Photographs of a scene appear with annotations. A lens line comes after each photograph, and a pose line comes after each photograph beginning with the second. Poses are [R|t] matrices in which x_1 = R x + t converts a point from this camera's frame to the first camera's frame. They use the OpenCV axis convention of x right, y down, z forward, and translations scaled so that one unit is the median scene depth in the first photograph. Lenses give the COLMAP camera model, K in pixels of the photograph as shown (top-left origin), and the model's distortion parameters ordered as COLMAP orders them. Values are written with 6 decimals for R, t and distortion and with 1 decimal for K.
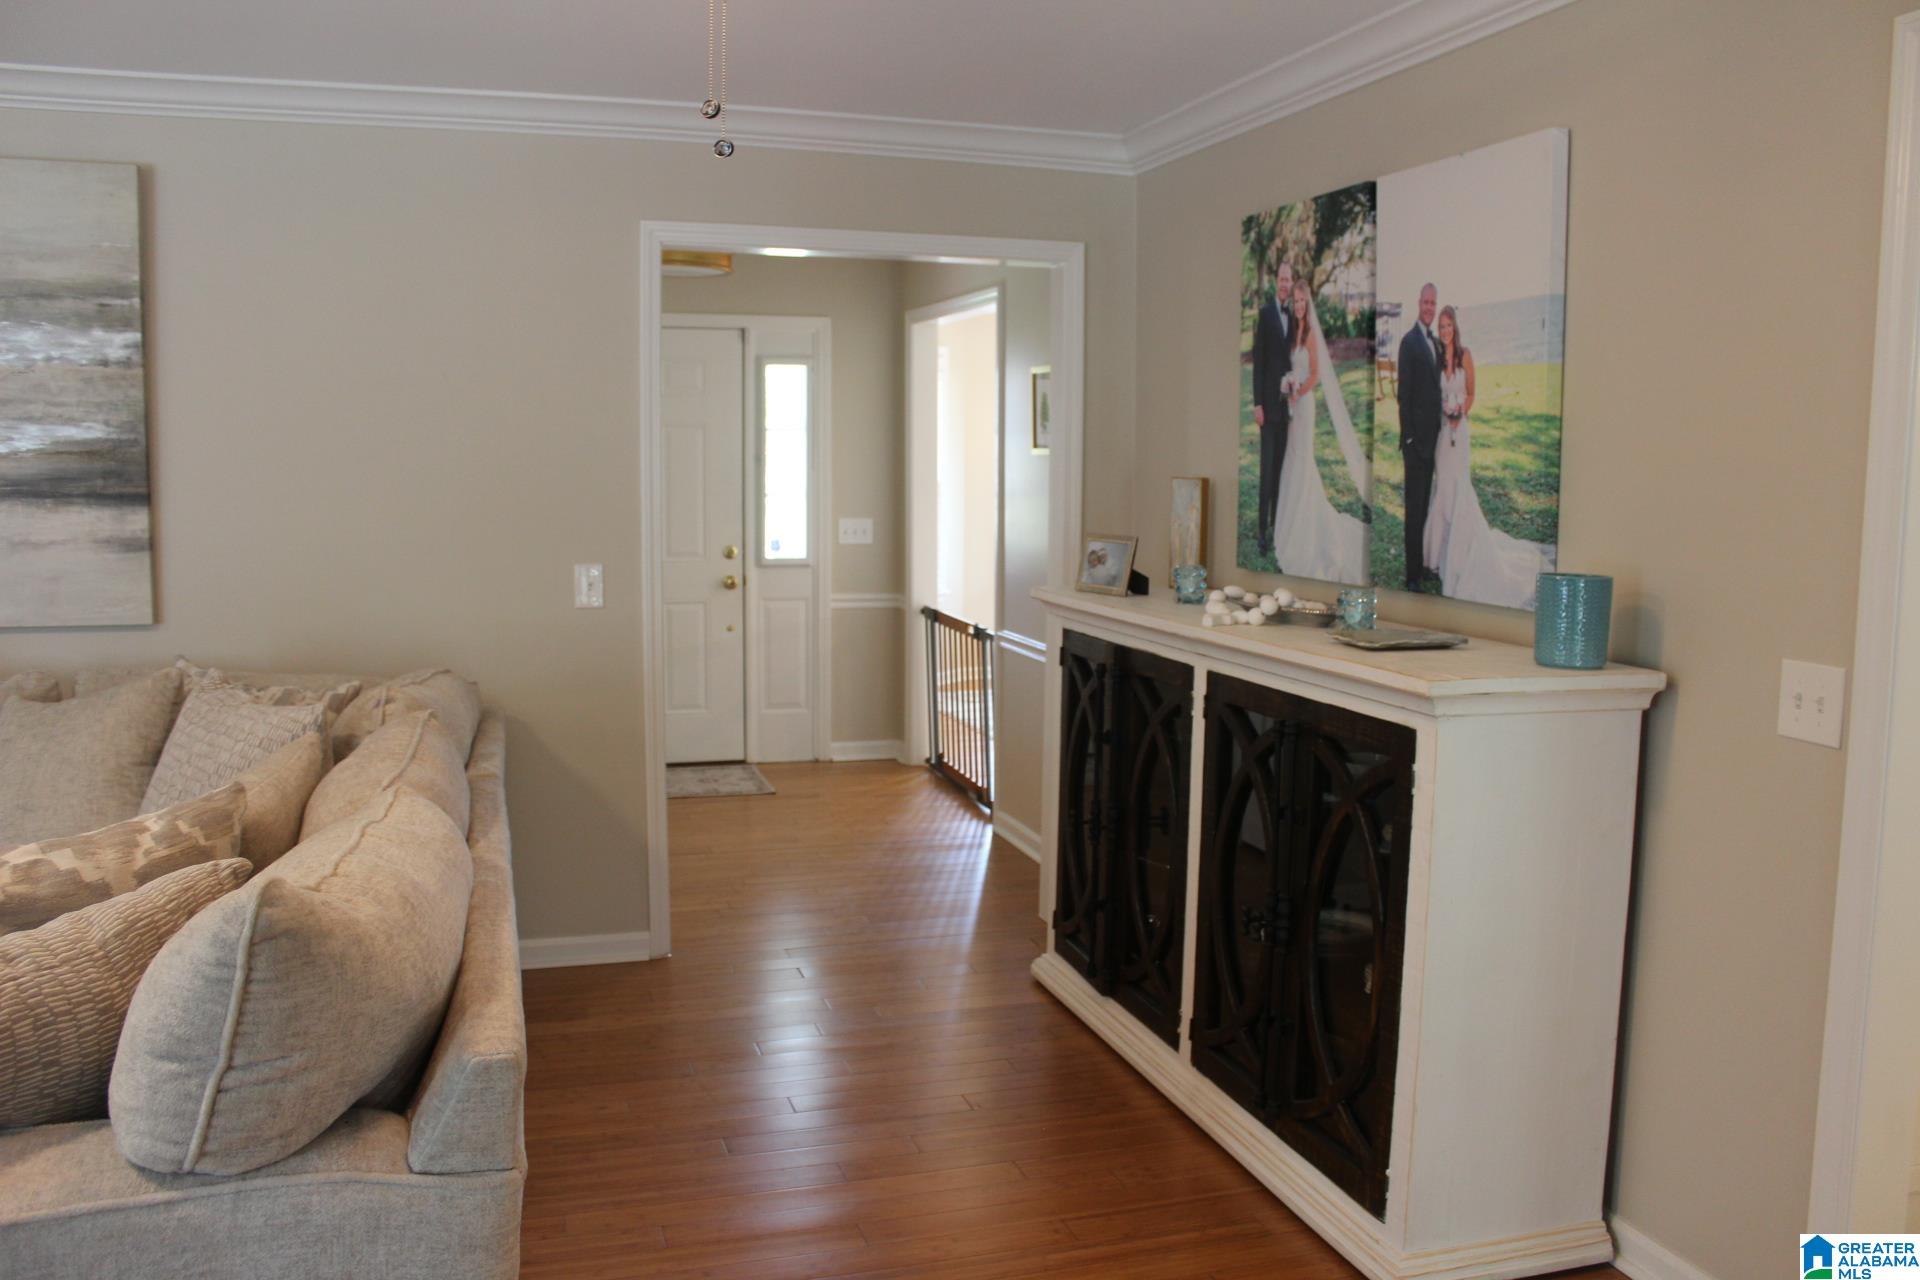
lens RADIAL K [[1588.8, 0, 960.0], [0, 1588.8, 640.0], [0, 0, 1]] dist [-0.148455, 0.120543]
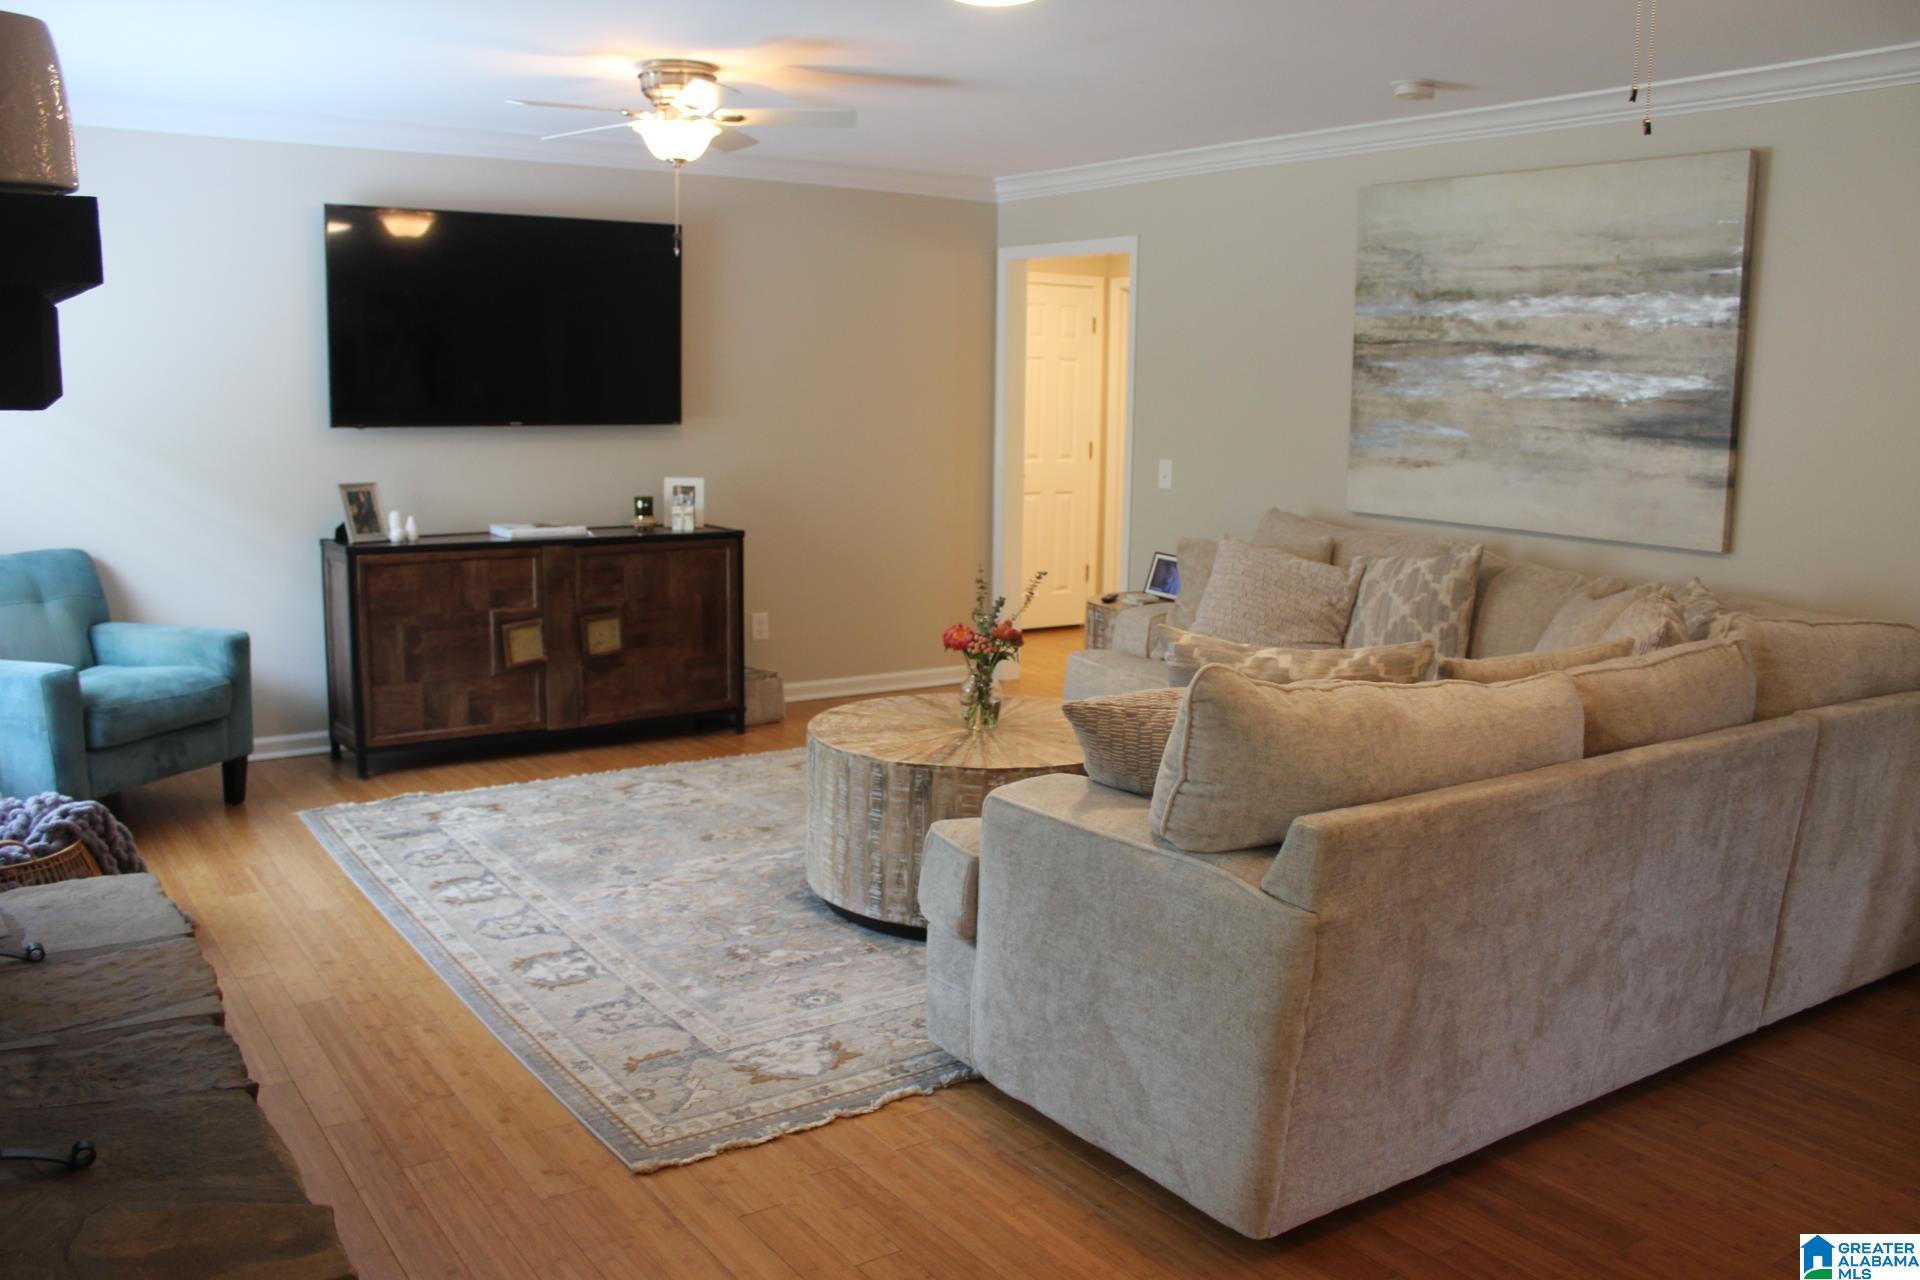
lens RADIAL K [[1588.8, 0, 960.0], [0, 1588.8, 640.0], [0, 0, 1]] dist [-0.148455, 0.120543]
pose [[0.291508, 0.147364, -0.945149, 0.418105], [-0.124552, 0.985498, 0.115240, -0.008172], [0.948425, 0.084127, 0.305635, 0.120993]]
